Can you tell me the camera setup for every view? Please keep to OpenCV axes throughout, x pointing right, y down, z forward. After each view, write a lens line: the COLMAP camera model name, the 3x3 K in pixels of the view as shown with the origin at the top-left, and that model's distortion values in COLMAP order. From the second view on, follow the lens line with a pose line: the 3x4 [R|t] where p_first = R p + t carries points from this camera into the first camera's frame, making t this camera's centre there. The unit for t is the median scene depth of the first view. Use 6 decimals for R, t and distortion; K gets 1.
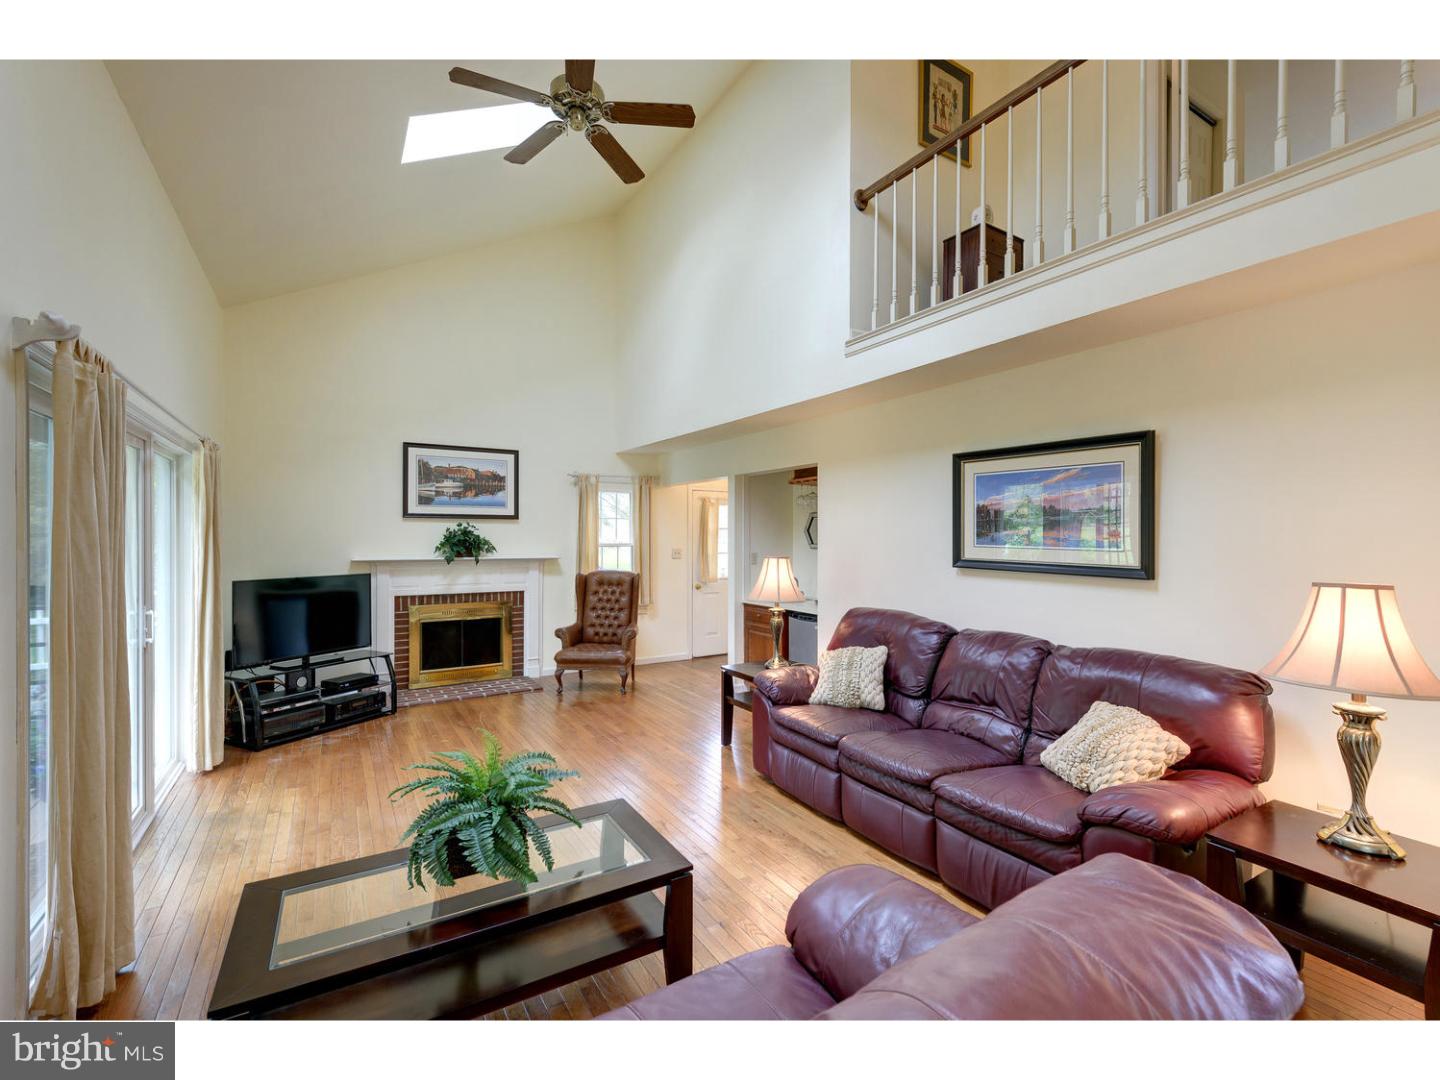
lens RADIAL K [[632.2, 0, 730.9], [0, 632.2, 535.8], [0, 0, 1]] dist [0.001418, 0.000133]
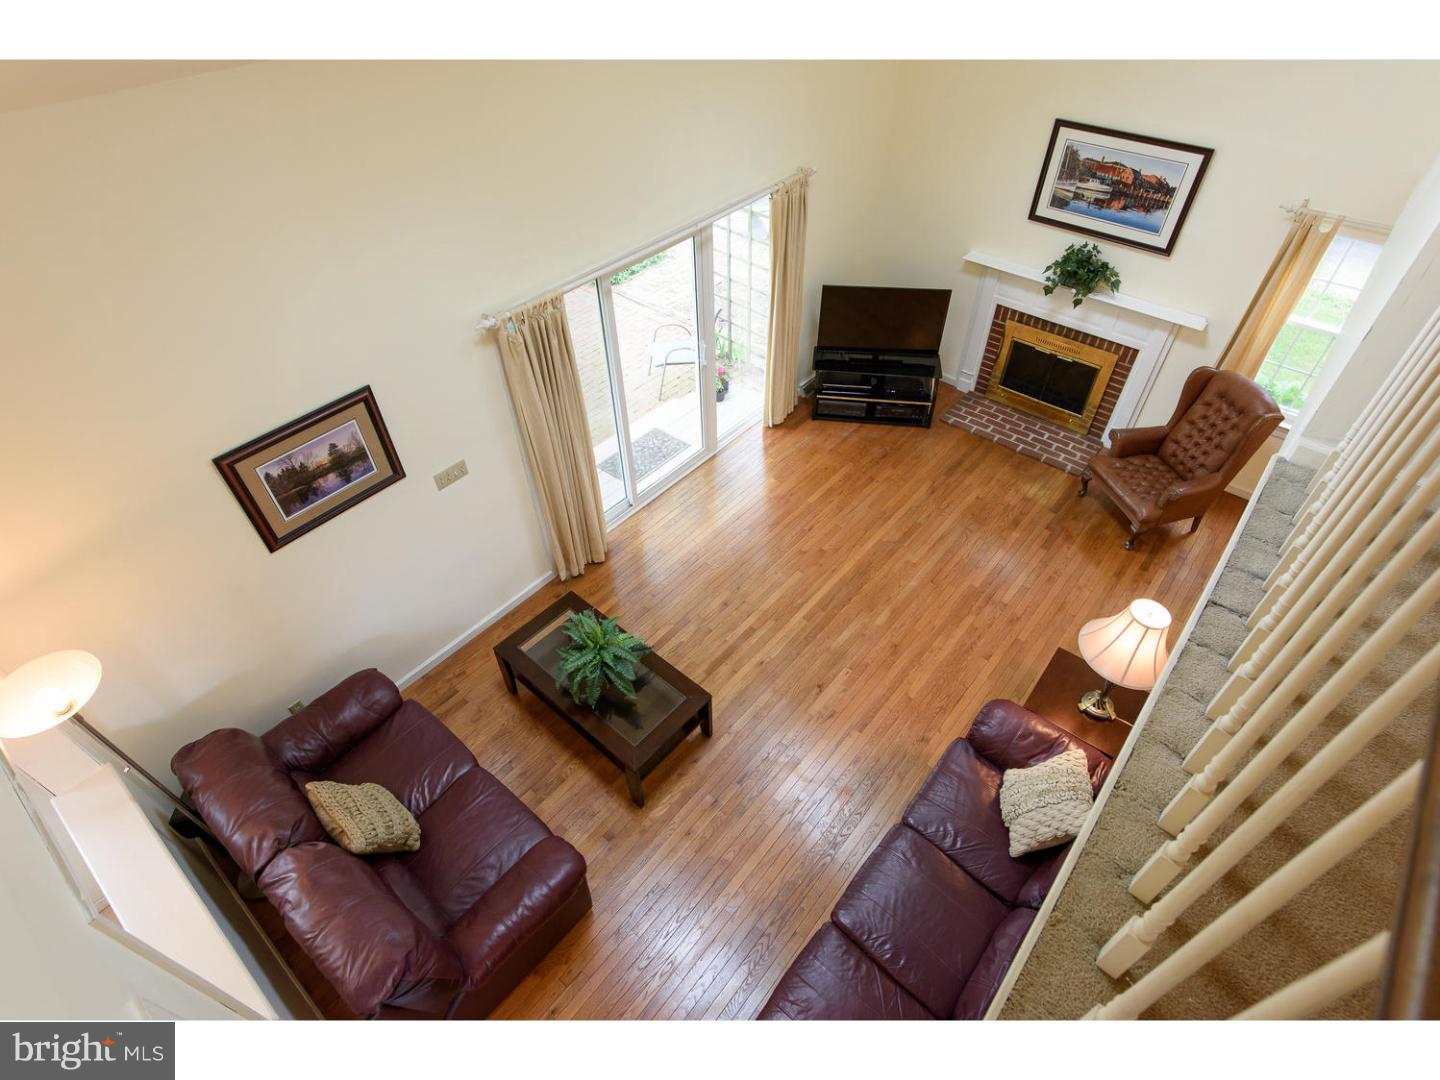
lens RADIAL K [[742.8, 0, 720.0], [0, 742.8, 540.0], [0, 0, 1]] dist [0.000093, -0.000186]
pose [[0.304052, 0.663679, -0.683435, 0.289815], [0.004593, 0.716370, 0.697705, -0.389642], [0.952644, -0.215277, 0.214766, 0.299313]]
